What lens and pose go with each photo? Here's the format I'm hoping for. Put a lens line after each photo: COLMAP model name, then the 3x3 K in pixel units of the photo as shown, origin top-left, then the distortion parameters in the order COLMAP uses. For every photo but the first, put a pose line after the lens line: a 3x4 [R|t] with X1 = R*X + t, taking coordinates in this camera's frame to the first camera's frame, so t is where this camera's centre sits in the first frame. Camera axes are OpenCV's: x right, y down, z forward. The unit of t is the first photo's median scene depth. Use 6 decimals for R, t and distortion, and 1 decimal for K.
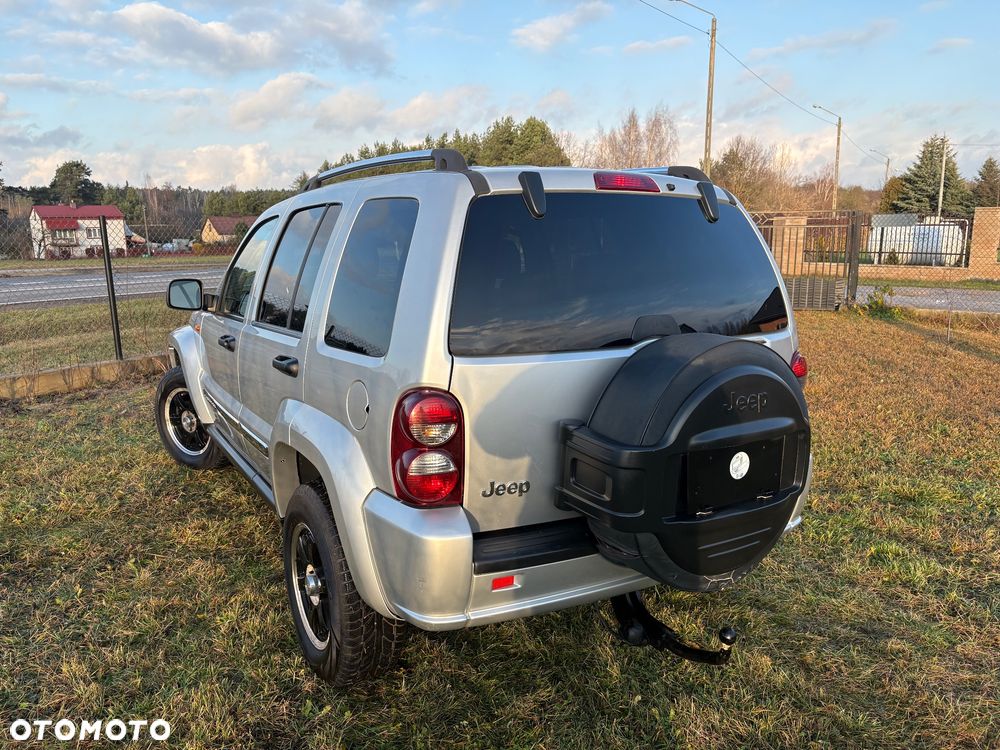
lens RADIAL K [[762.6, 0, 496.3], [0, 762.6, 379.4], [0, 0, 1]] dist [0.053011, -0.055802]
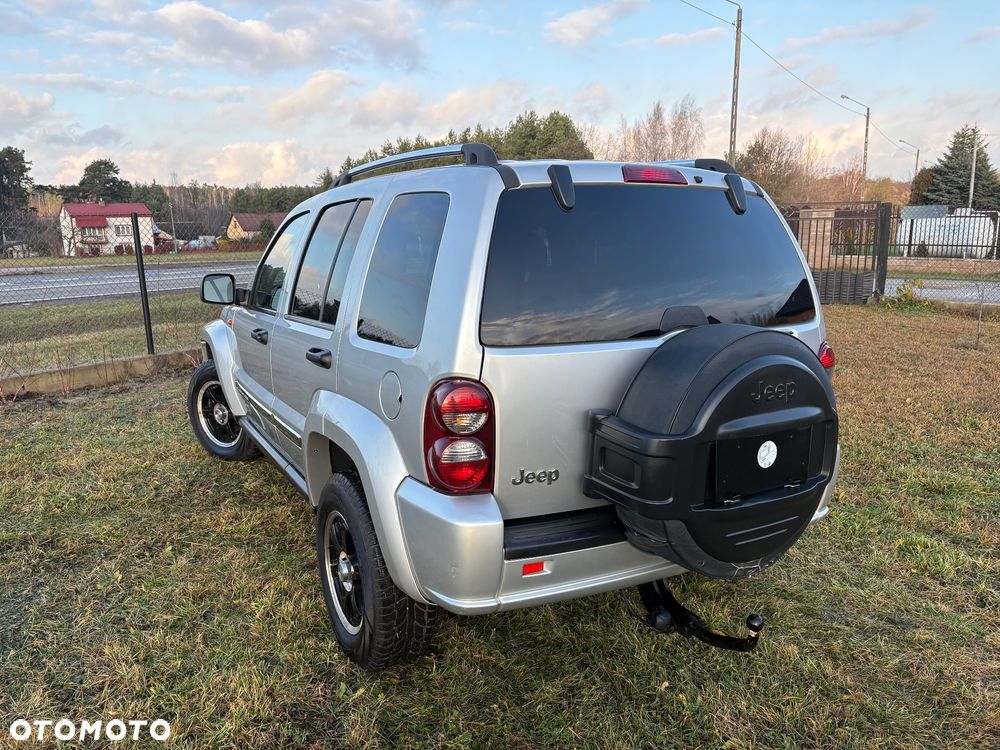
lens RADIAL K [[762.6, 0, 497.8], [0, 762.6, 380.2], [0, 0, 1]] dist [0.053011, -0.055802]
pose [[0.999616, -0.000617, -0.027708, -0.004298], [0.000816, 0.999974, 0.007161, 0.003086], [0.027703, -0.007181, 0.999590, -0.008796]]
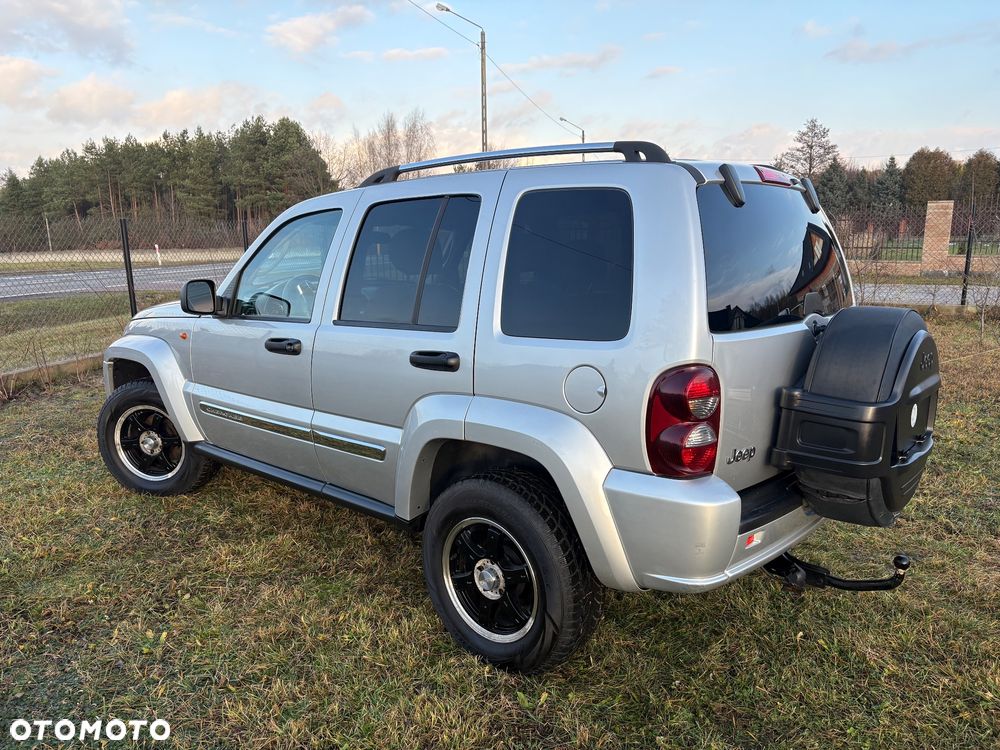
lens RADIAL K [[762.6, 0, 502.5], [0, 762.6, 375.6], [0, 0, 1]] dist [0.053011, -0.055802]
pose [[0.948290, -0.063319, 0.311026, -0.286678], [0.066371, 0.997795, 0.000775, 0.003494], [-0.310389, 0.019908, 0.950401, 0.028734]]
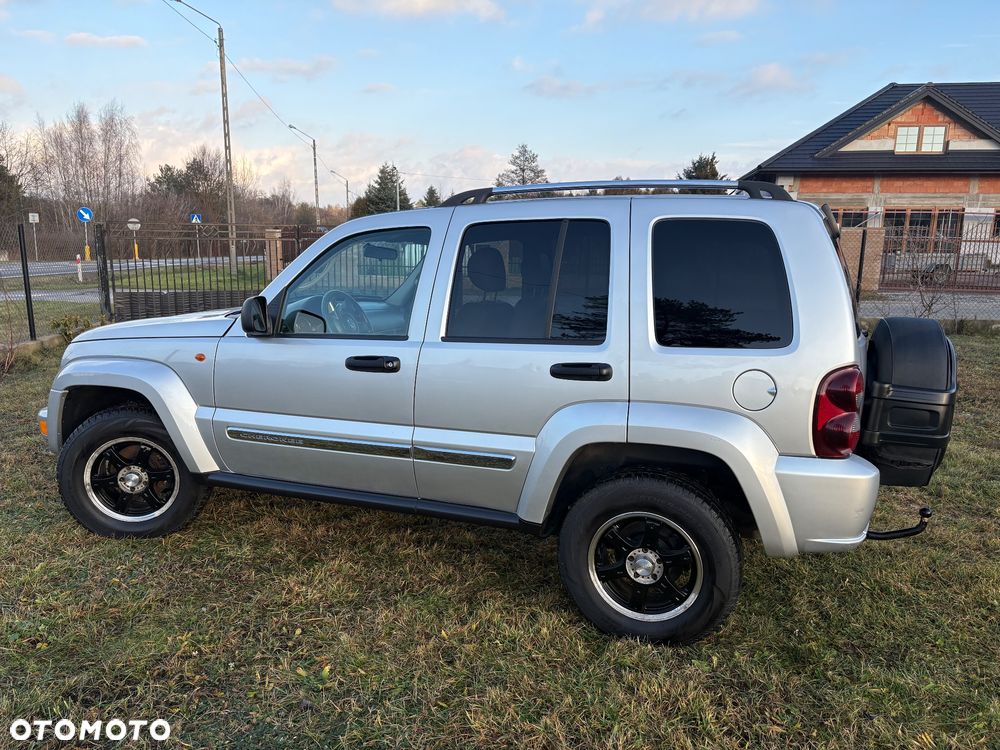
lens RADIAL K [[762.6, 0, 503.8], [0, 762.6, 372.5], [0, 0, 1]] dist [0.053011, -0.055802]
pose [[0.773577, -0.090660, 0.627184, -0.591783], [0.105249, 0.994348, 0.013918, -0.025132], [-0.624901, 0.055244, 0.778747, 0.141833]]
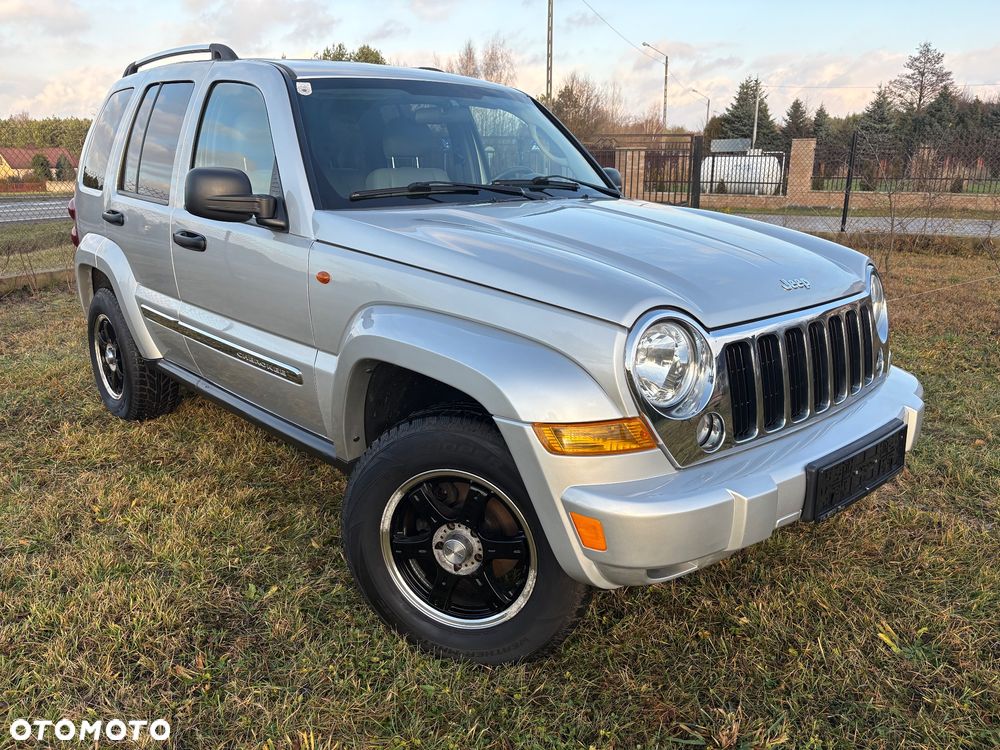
lens RADIAL K [[762.6, 0, 499.4], [0, 762.6, 377.6], [0, 0, 1]] dist [0.053011, -0.055802]
pose [[0.978414, -0.049735, 0.200579, -0.063540], [0.034851, 0.996417, 0.077065, 0.052365], [-0.203693, -0.068411, 0.976642, 0.013613]]
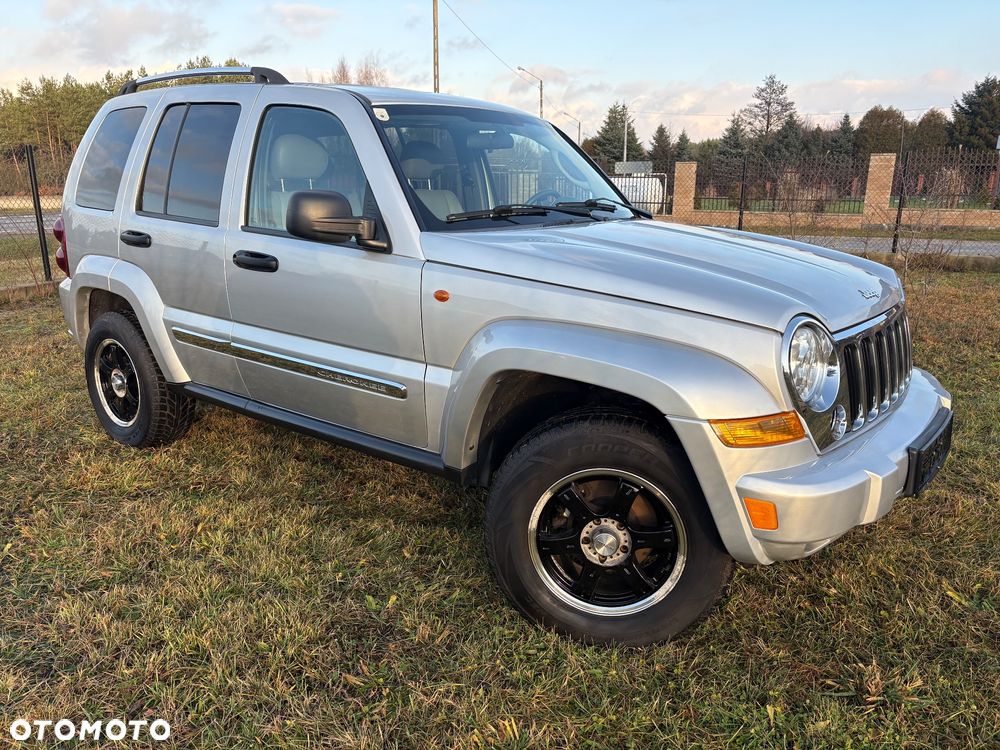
lens RADIAL K [[762.6, 0, 502.5], [0, 762.6, 376.2], [0, 0, 1]] dist [0.053011, -0.055802]
pose [[0.931318, -0.077019, 0.355971, -0.214765], [0.059316, 0.996410, 0.060400, 0.048213], [-0.359345, -0.035137, 0.932543, 0.022285]]
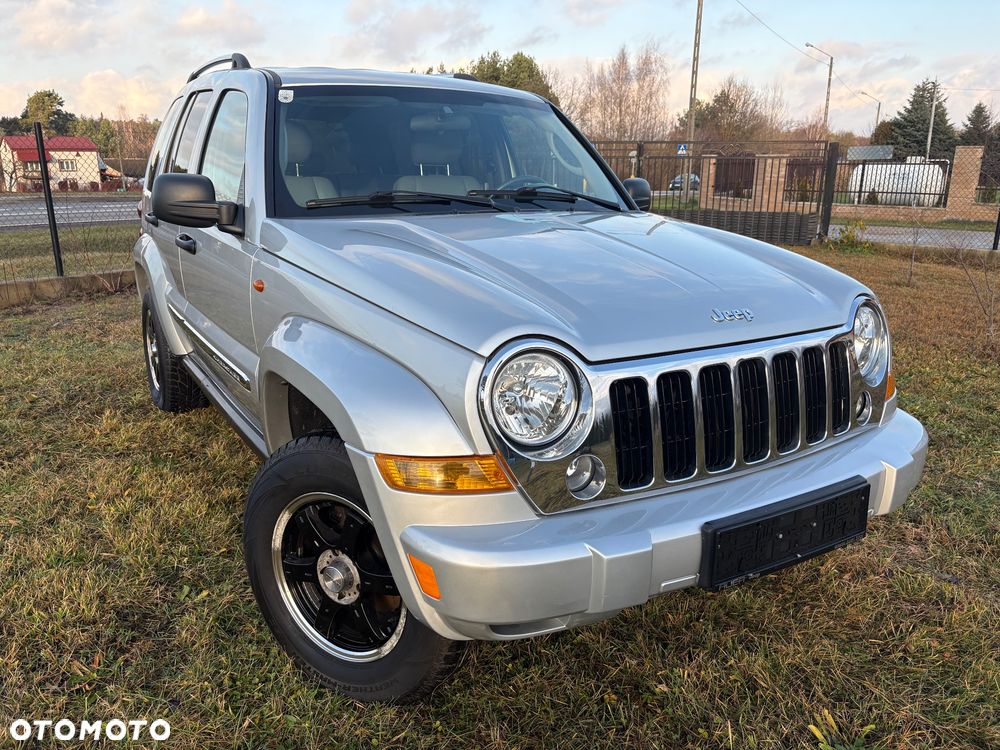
lens RADIAL K [[762.6, 0, 499.3], [0, 762.6, 377.3], [0, 0, 1]] dist [0.053011, -0.055802]
pose [[0.999687, 0.011379, 0.022294, 0.064235], [-0.012881, 0.997572, 0.068444, 0.045250], [-0.021461, -0.068709, 0.997406, 0.026422]]
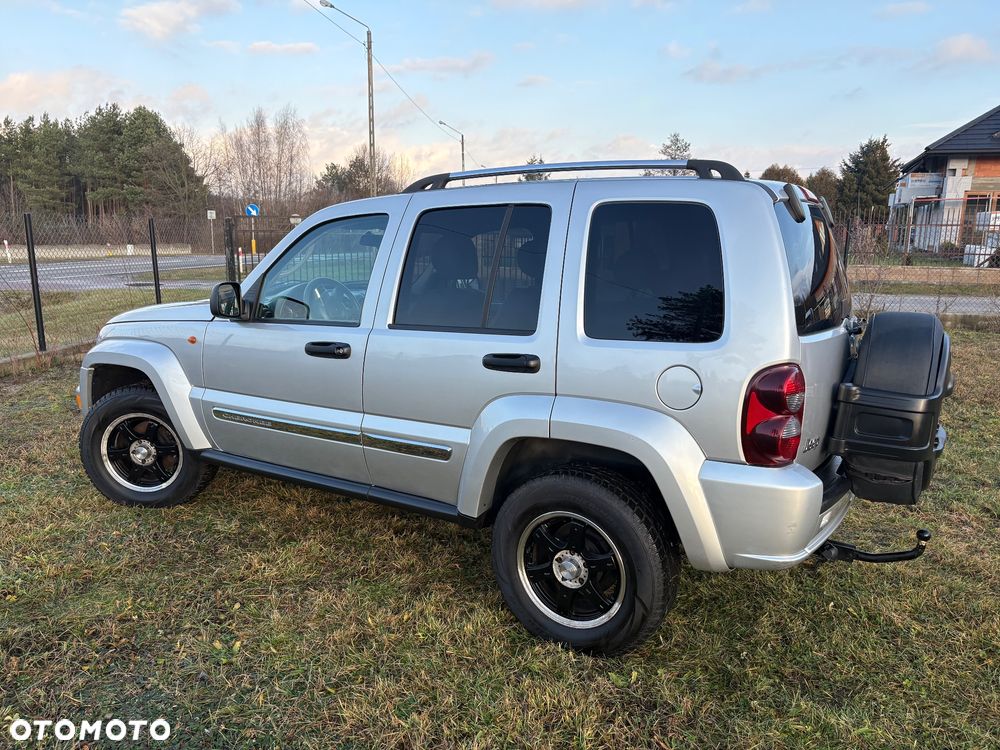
lens RADIAL K [[762.6, 0, 504.7], [0, 762.6, 376.5], [0, 0, 1]] dist [0.053011, -0.055802]
pose [[0.882062, -0.073451, 0.465373, -0.437570], [0.077580, 0.996933, 0.010304, -0.006419], [-0.464702, 0.027015, 0.885055, 0.062337]]
